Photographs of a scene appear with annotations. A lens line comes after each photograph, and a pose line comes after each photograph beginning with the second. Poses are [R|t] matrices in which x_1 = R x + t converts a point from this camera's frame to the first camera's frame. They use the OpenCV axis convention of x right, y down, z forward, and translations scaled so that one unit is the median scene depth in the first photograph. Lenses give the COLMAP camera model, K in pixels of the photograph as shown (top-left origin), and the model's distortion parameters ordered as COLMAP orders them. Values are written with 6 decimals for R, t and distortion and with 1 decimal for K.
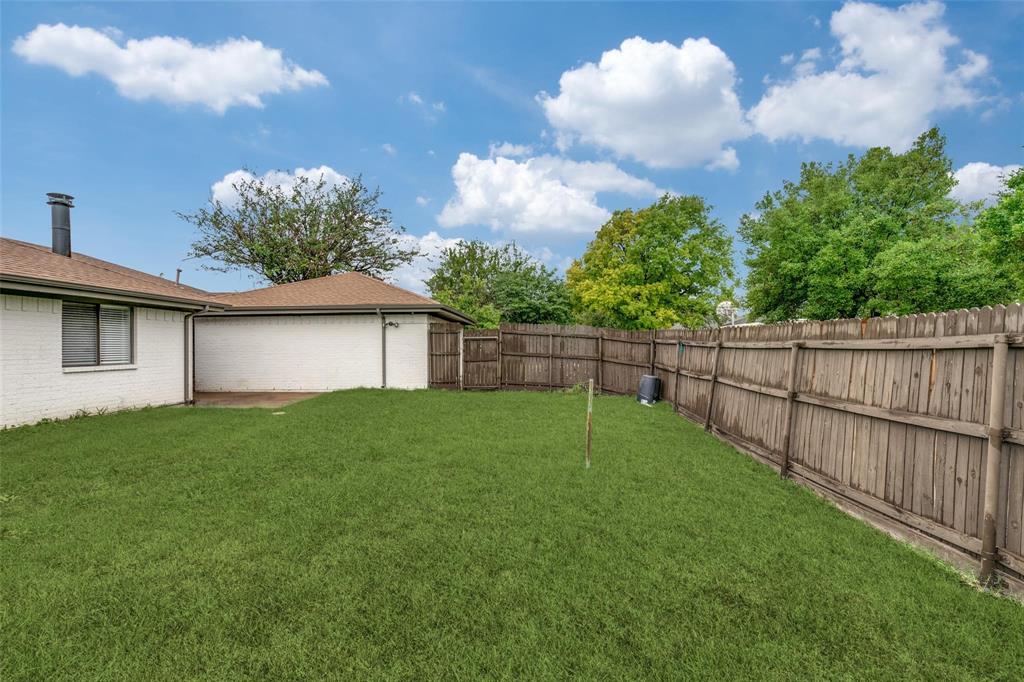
lens RADIAL K [[407.7, 0, 512.0], [0, 407.7, 341.0], [0, 0, 1]] dist [0.000370, 0.000074]
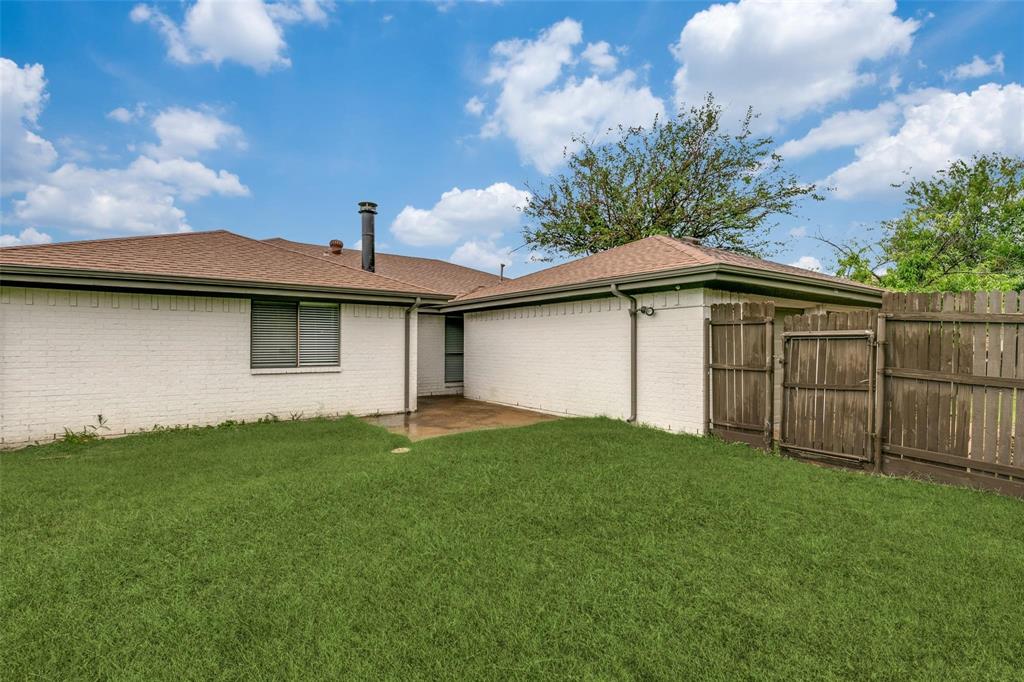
lens RADIAL K [[486.4, 0, 512.0], [0, 486.4, 341.0], [0, 0, 1]] dist [0.004078, 0.000303]
pose [[0.629351, 0.001934, -0.777119, 0.122273], [0.001342, 0.999993, 0.003575, -0.002724], [0.777120, -0.003293, 0.629344, 0.495499]]
